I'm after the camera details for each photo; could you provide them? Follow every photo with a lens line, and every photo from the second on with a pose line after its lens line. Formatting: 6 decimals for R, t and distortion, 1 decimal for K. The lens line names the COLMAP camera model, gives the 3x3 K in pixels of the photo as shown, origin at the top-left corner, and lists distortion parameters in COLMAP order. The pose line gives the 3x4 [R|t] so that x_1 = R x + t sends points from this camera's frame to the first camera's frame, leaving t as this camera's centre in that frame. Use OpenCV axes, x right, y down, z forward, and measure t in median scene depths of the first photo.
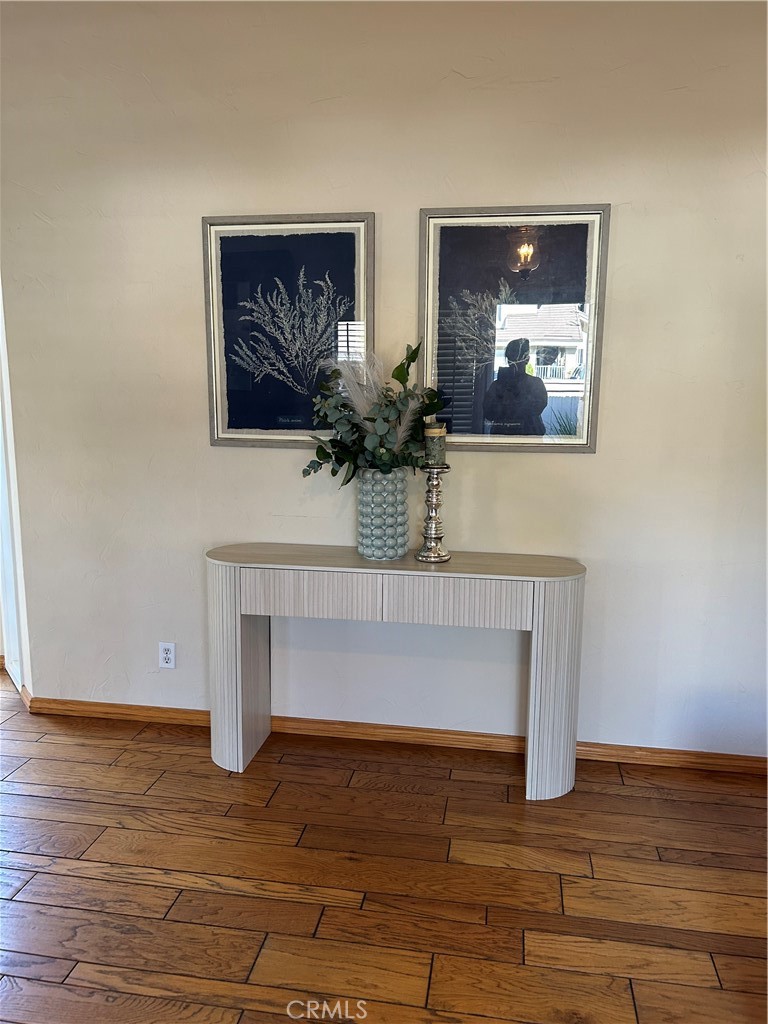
lens RADIAL K [[772.3, 0, 383.2], [0, 772.3, 517.9], [0, 0, 1]] dist [0.038892, -0.042978]
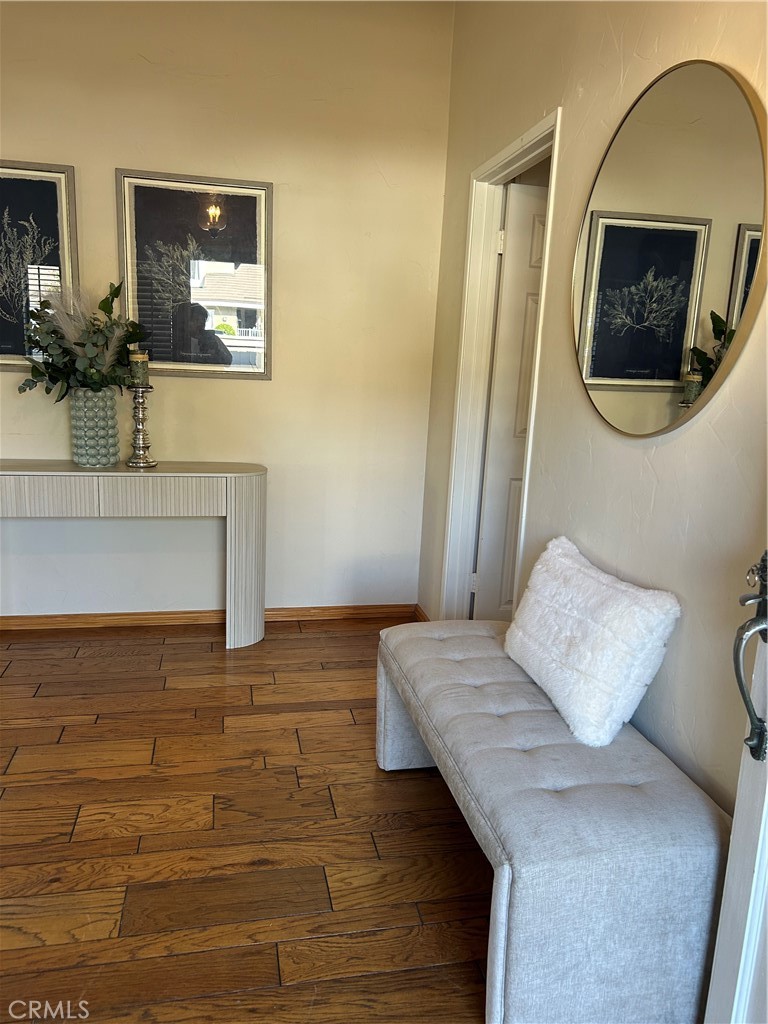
lens RADIAL K [[772.3, 0, 391.0], [0, 772.3, 514.9], [0, 0, 1]] dist [0.038892, -0.042978]
pose [[0.927962, -0.046301, 0.369789, -0.026348], [0.031285, 0.998428, 0.046504, 0.089546], [-0.371360, -0.031585, 0.927951, -0.279077]]
